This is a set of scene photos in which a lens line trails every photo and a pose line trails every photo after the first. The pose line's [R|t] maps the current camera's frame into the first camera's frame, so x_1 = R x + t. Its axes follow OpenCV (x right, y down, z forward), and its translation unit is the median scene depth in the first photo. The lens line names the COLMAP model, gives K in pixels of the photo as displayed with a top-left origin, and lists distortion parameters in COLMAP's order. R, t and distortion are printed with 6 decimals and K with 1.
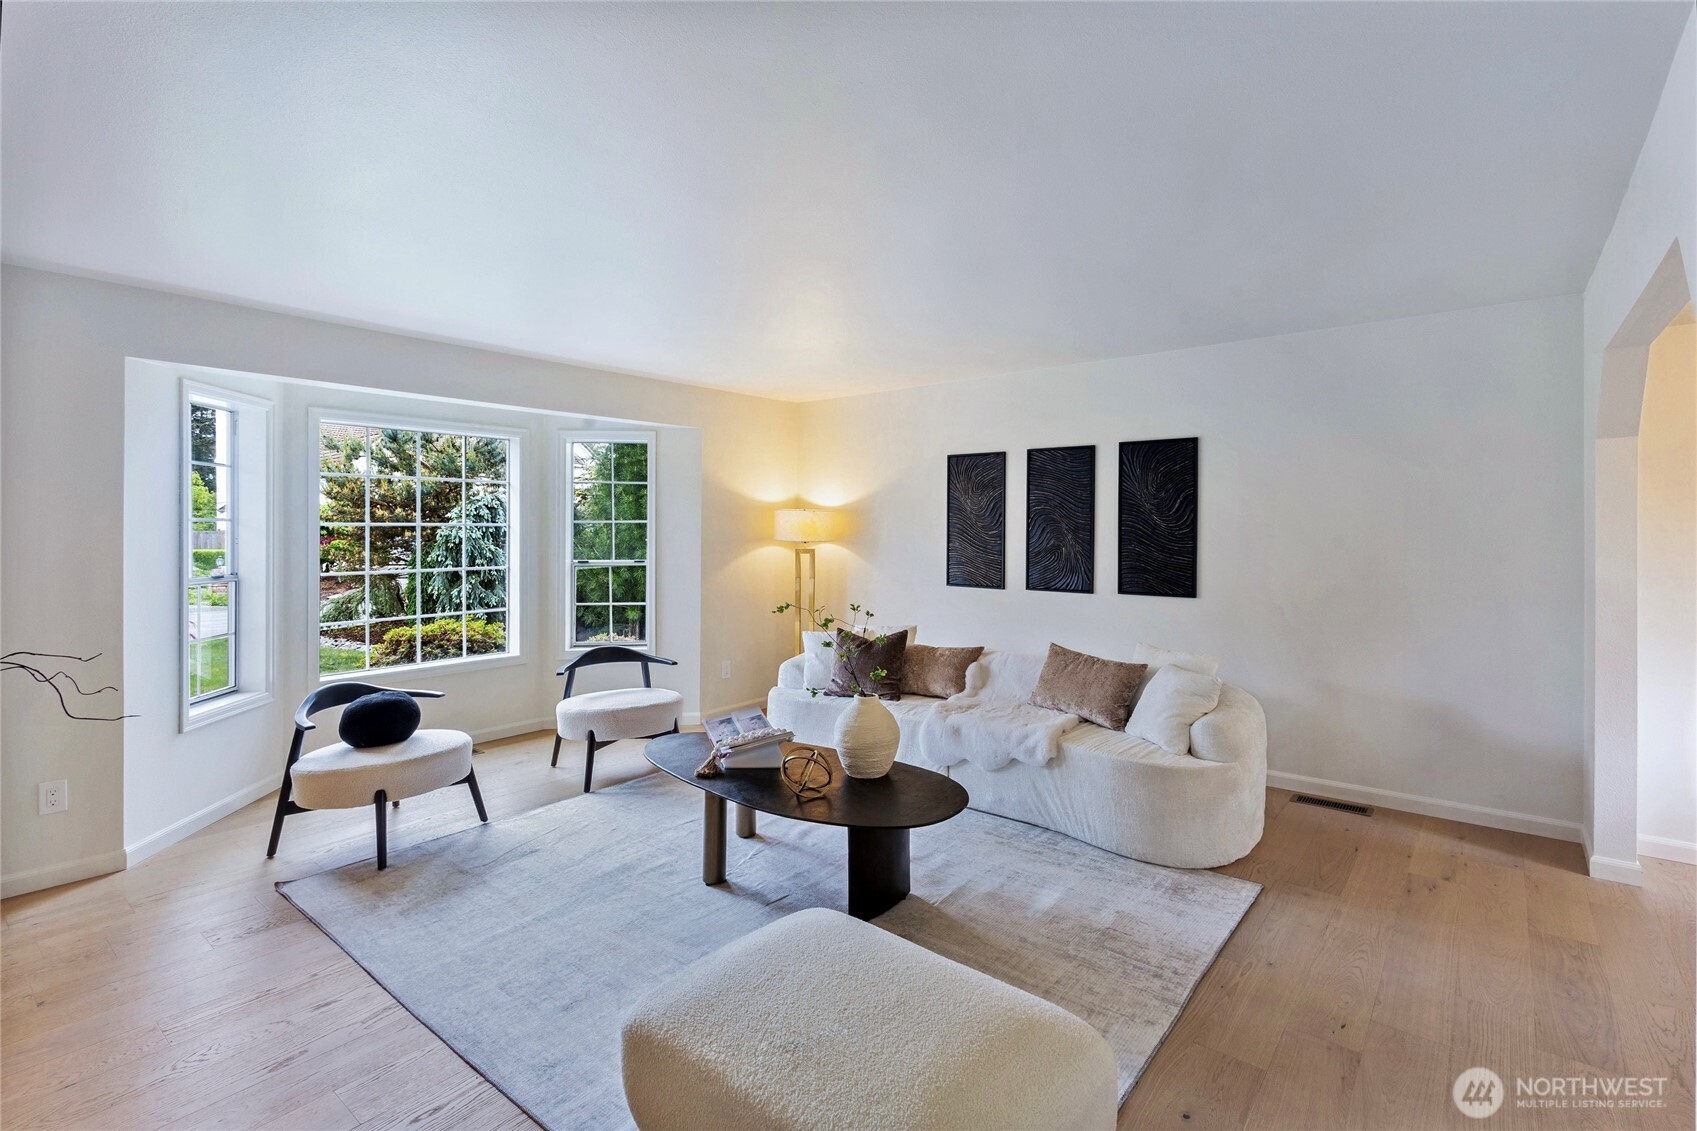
lens RADIAL K [[782.4, 0, 858.6], [0, 782.4, 569.3], [0, 0, 1]] dist [0.010600, -0.003076]
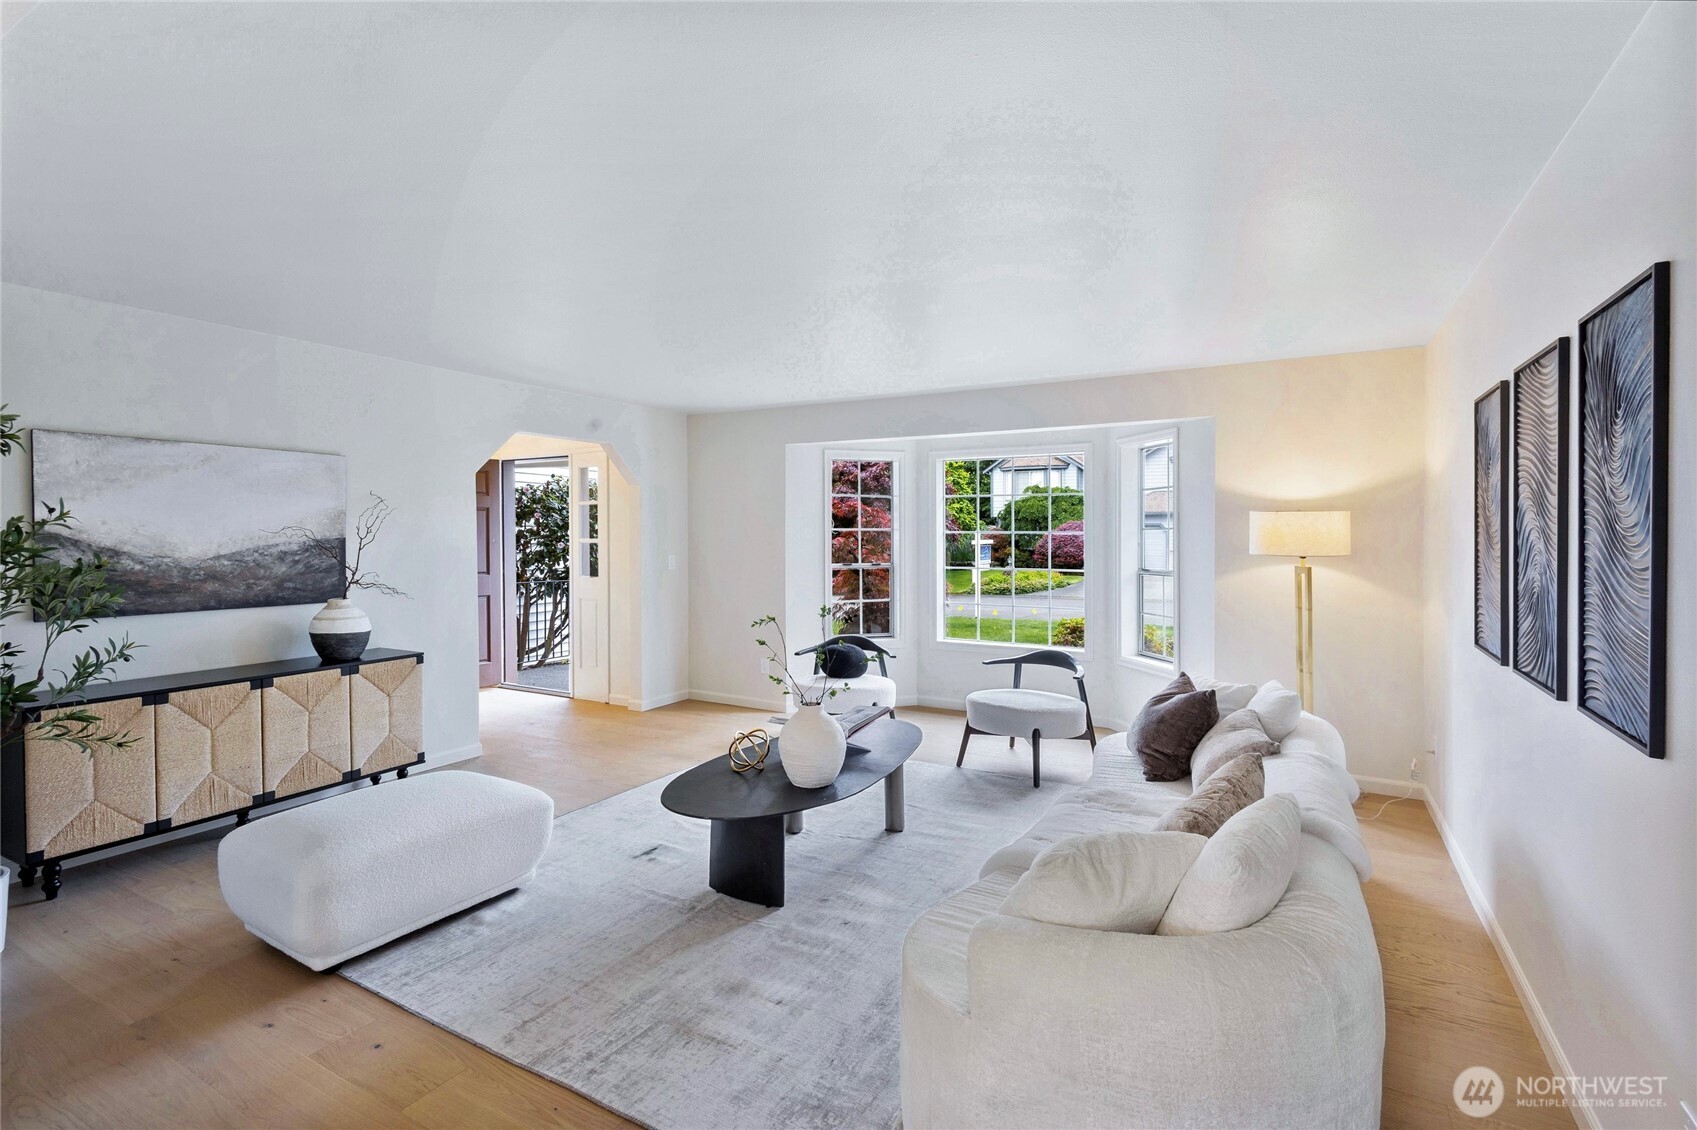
lens RADIAL K [[782.4, 0, 860.6], [0, 782.4, 553.9], [0, 0, 1]] dist [0.010600, -0.003076]
pose [[0.157336, 0.020630, -0.987330, 0.654811], [-0.035916, 0.999240, 0.015155, -0.030617], [0.986892, 0.033077, 0.157957, 0.586939]]
